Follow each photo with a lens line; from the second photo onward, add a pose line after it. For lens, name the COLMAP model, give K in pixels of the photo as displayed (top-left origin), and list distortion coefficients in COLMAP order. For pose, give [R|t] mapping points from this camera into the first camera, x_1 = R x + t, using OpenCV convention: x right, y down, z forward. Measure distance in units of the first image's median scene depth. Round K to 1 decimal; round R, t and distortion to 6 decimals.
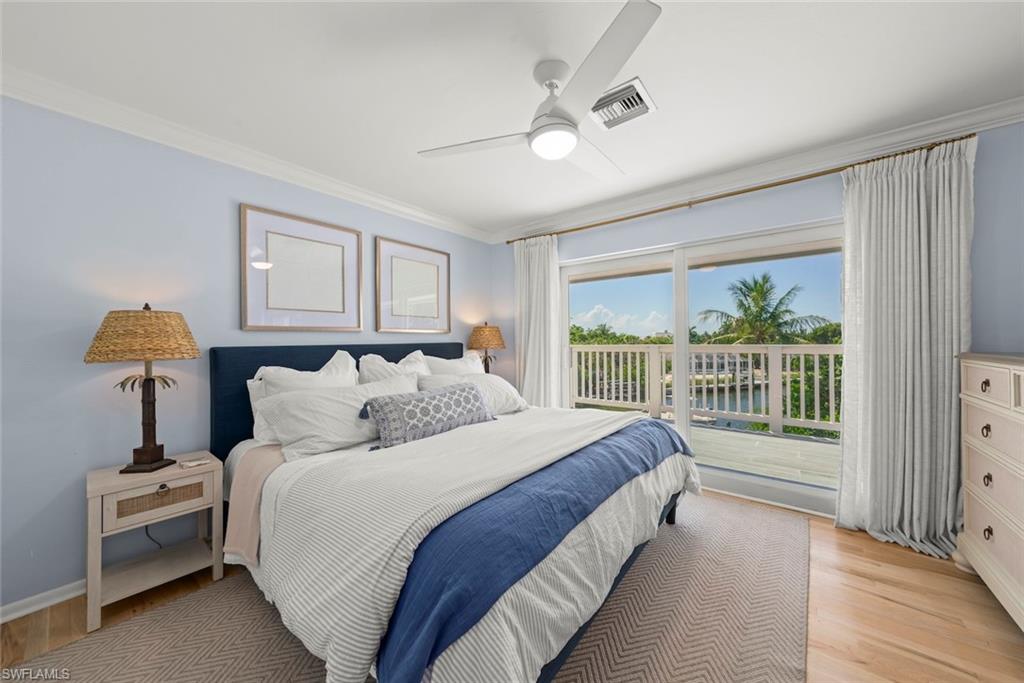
lens RADIAL K [[353.4, 0, 512.0], [0, 353.4, 341.5], [0, 0, 1]] dist [0.000109, 0.000027]
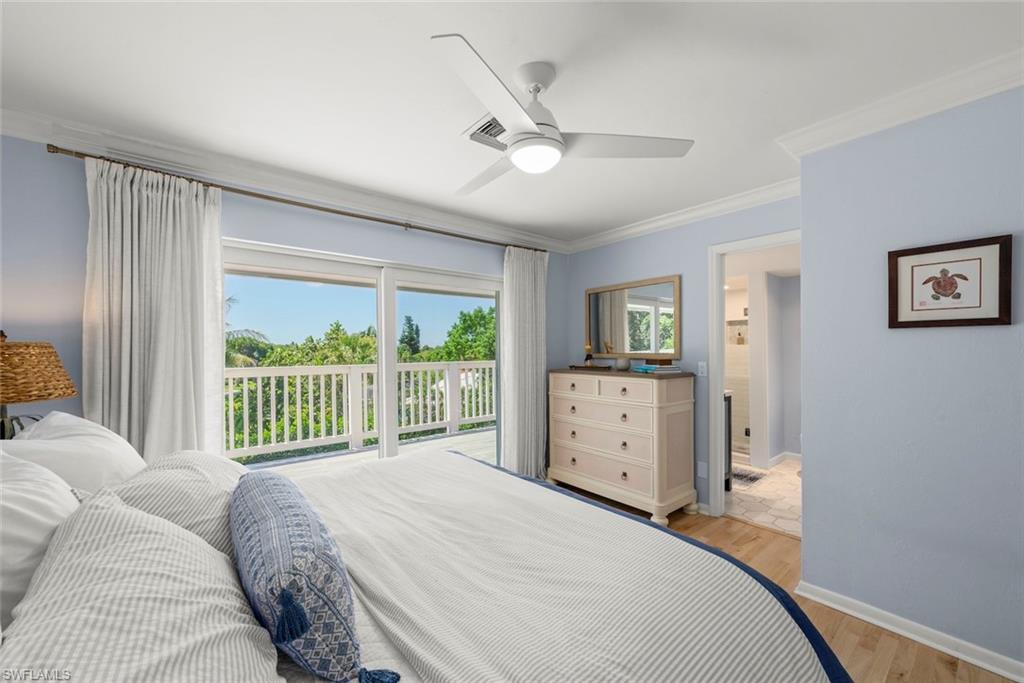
lens RADIAL K [[407.2, 0, 515.3], [0, 407.2, 358.7], [0, 0, 1]] dist [0.000270, 0.000056]
pose [[0.215073, -0.000575, 0.976598, -0.496249], [0.017147, 0.999848, -0.003188, 0.003897], [-0.976447, 0.017432, 0.215051, 0.382470]]
